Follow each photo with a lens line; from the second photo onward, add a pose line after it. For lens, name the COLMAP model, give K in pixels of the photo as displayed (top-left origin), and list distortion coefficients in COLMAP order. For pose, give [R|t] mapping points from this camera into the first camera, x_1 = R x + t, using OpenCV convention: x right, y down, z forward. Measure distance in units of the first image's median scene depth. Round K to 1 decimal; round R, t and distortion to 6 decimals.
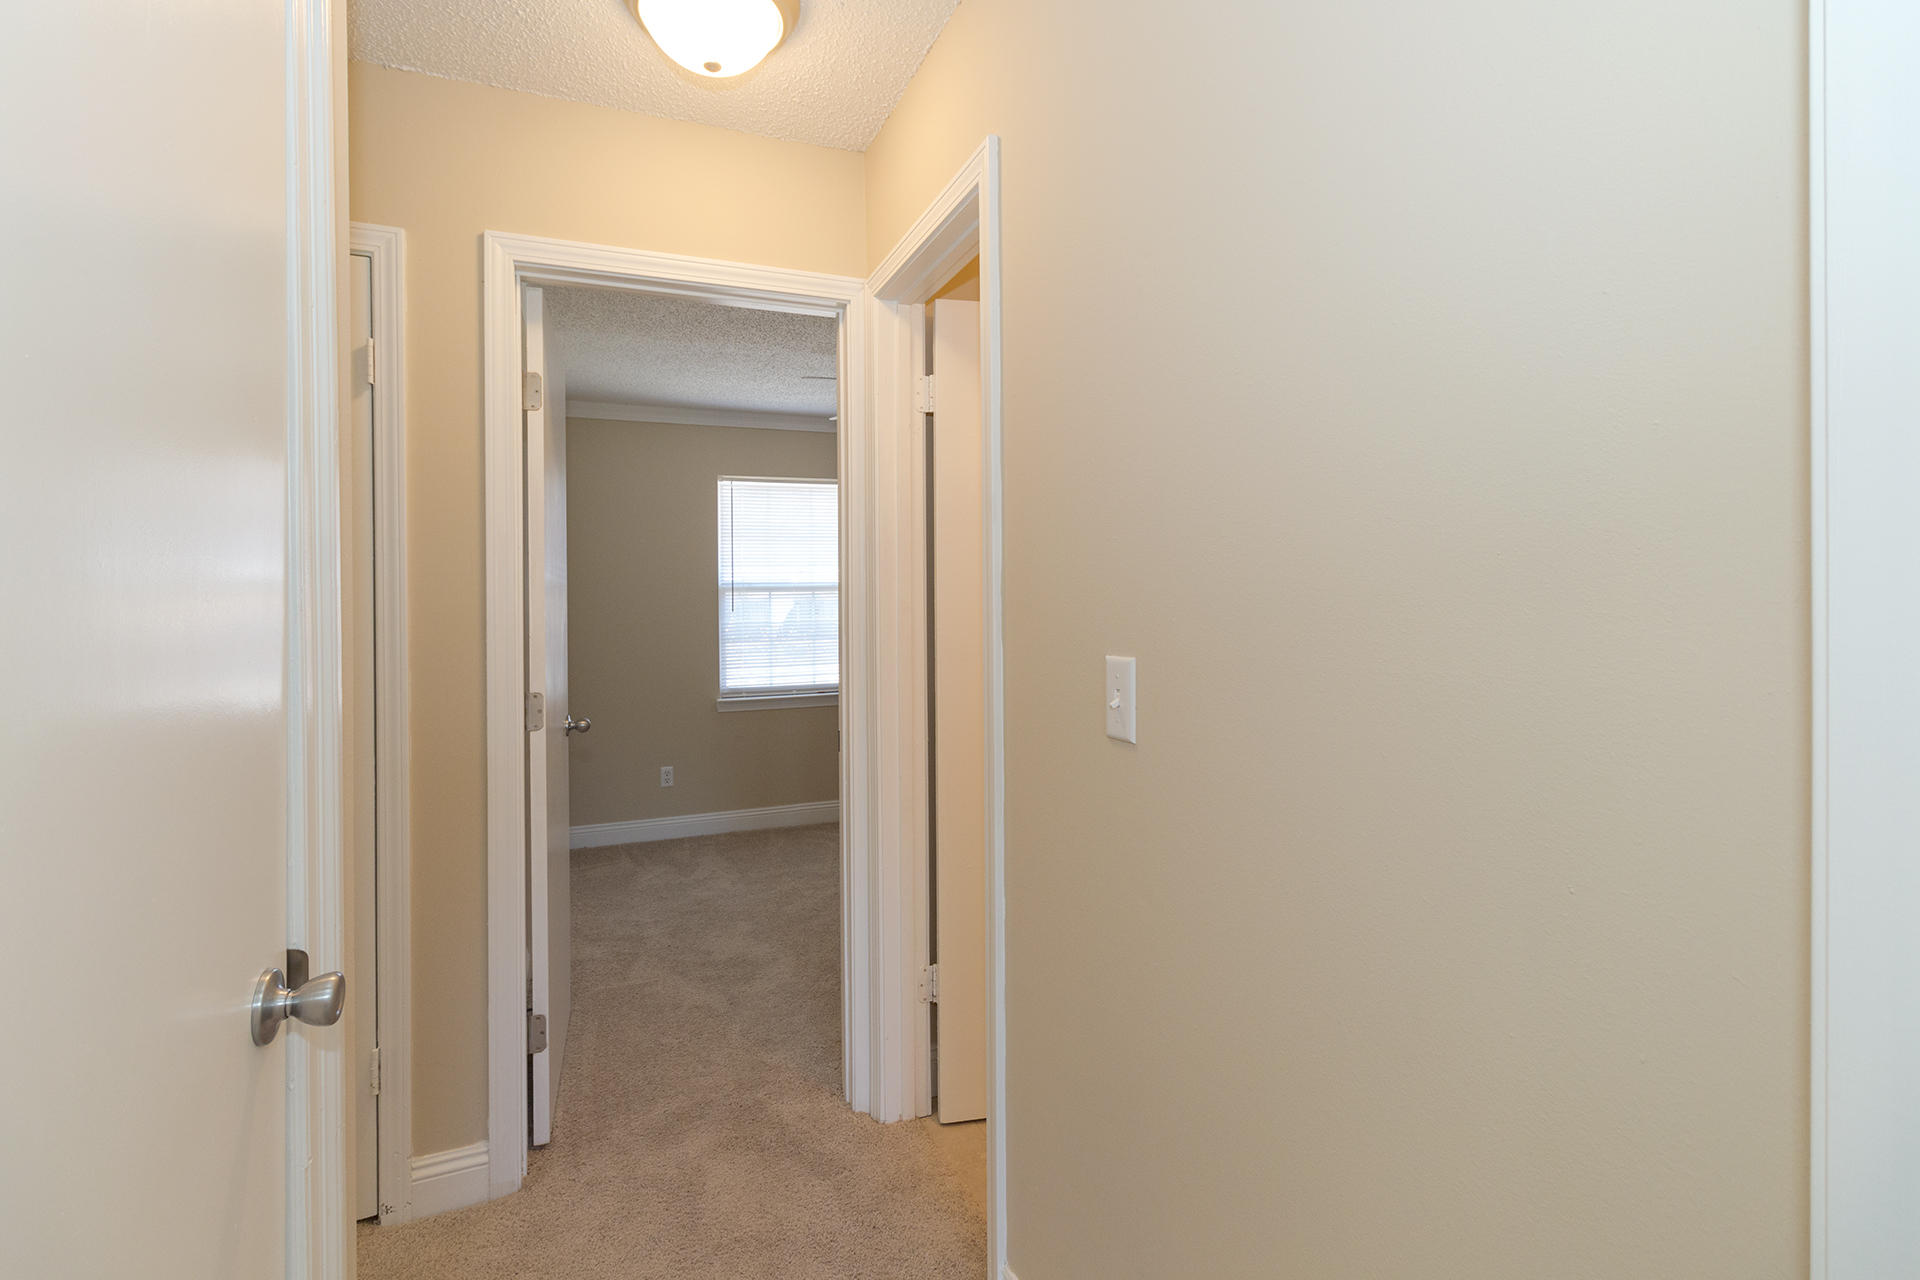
lens RADIAL K [[884.9, 0, 953.1], [0, 884.9, 614.1], [0, 0, 1]] dist [-0.000641, 0.000237]
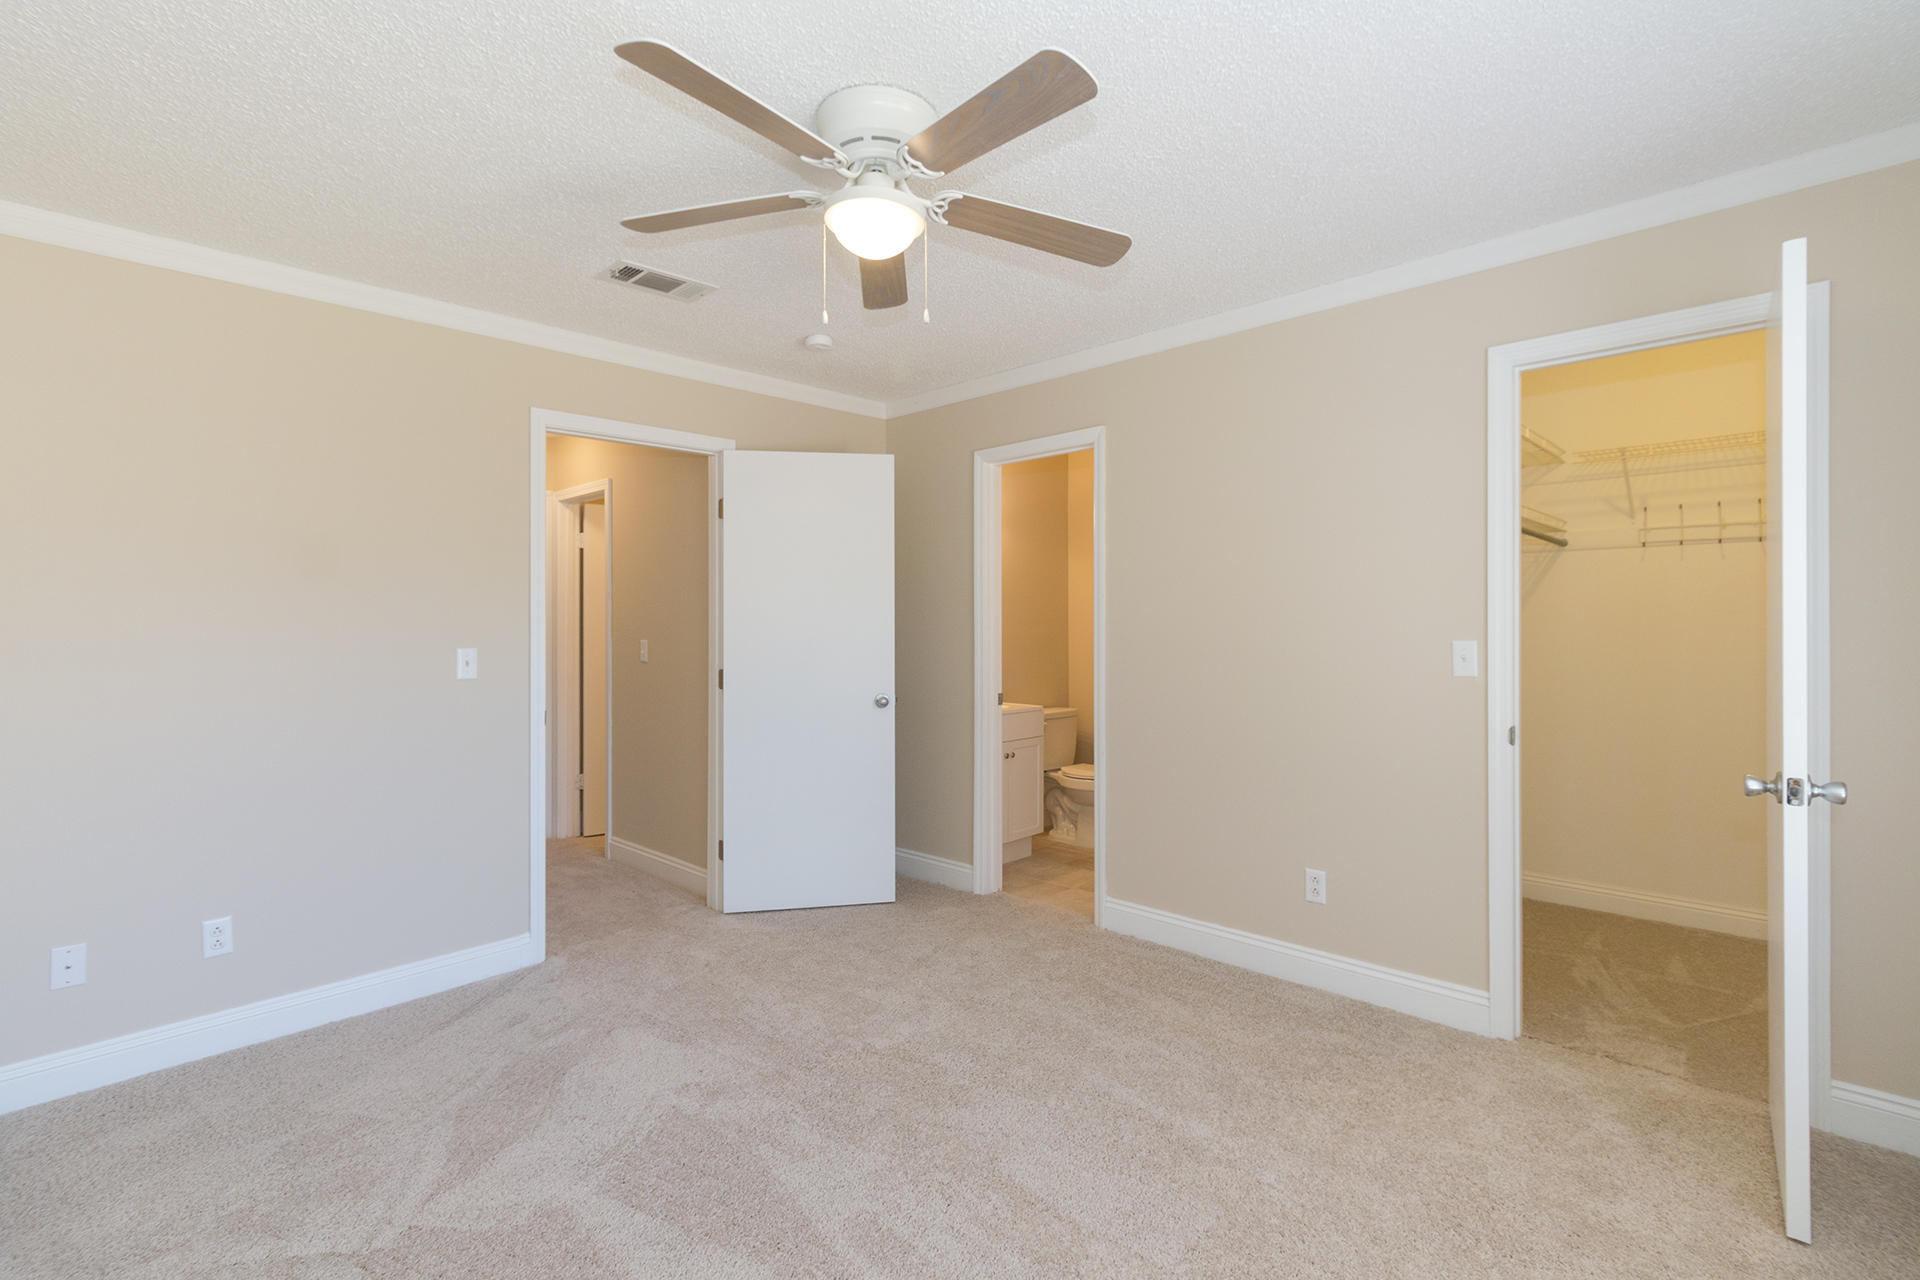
lens RADIAL K [[884.9, 0, 953.1], [0, 884.9, 614.1], [0, 0, 1]] dist [-0.000641, 0.000237]
pose [[0.916133, 0.003920, 0.400855, -0.066013], [0.000337, 0.999944, -0.010549, -0.013043], [-0.400874, 0.009799, 0.916081, -1.709508]]
